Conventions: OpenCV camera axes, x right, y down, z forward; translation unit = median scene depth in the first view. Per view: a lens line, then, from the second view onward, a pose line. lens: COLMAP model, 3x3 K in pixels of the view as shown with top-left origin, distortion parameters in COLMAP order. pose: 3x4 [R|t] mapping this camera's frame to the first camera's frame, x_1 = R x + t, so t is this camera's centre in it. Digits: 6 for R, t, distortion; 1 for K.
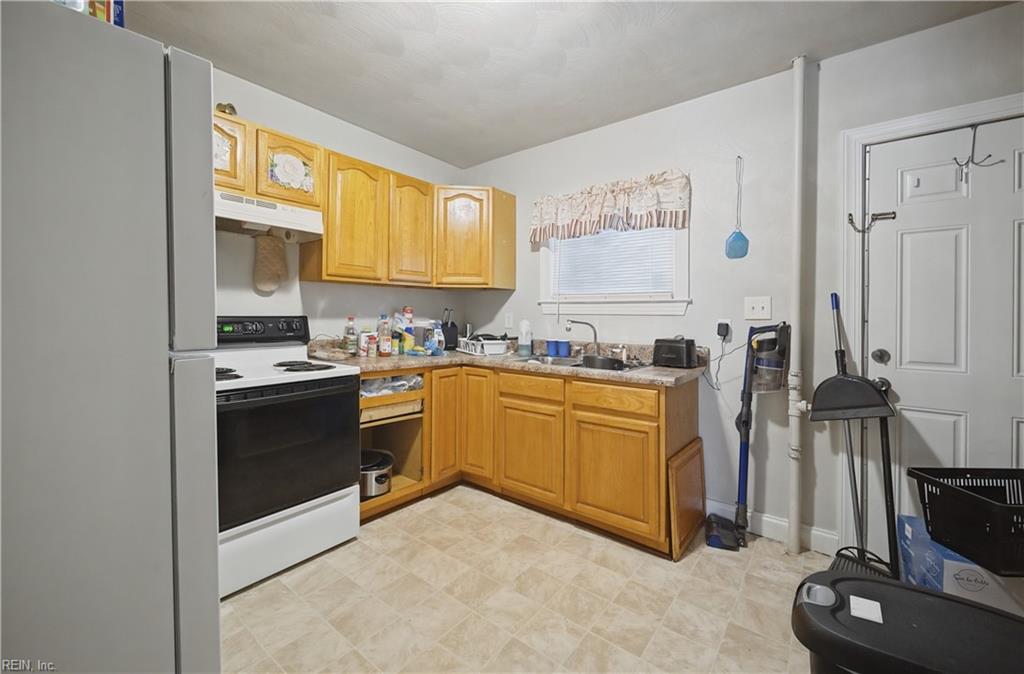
lens RADIAL K [[406.1, 0, 505.1], [0, 406.1, 319.5], [0, 0, 1]] dist [-0.002060, 0.000100]
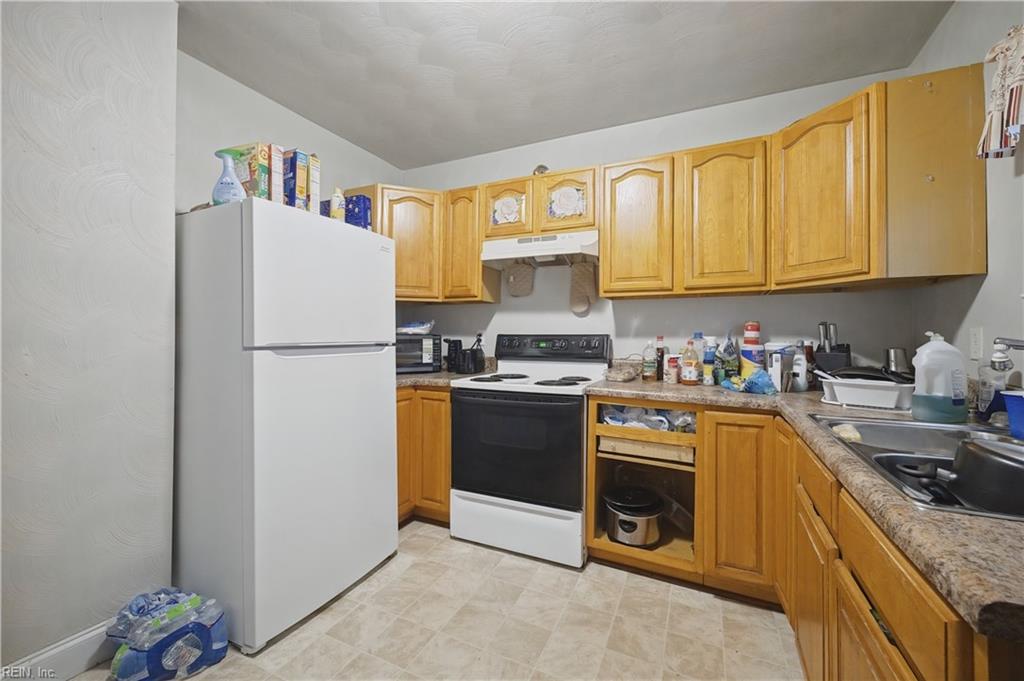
lens RADIAL K [[406.1, 0, 514.1], [0, 406.1, 334.2], [0, 0, 1]] dist [-0.002060, 0.000100]
pose [[0.241500, -0.007068, -0.970375, 0.459436], [-0.011628, 0.999881, -0.010177, 0.004108], [0.970331, 0.013741, 0.241389, 0.557897]]
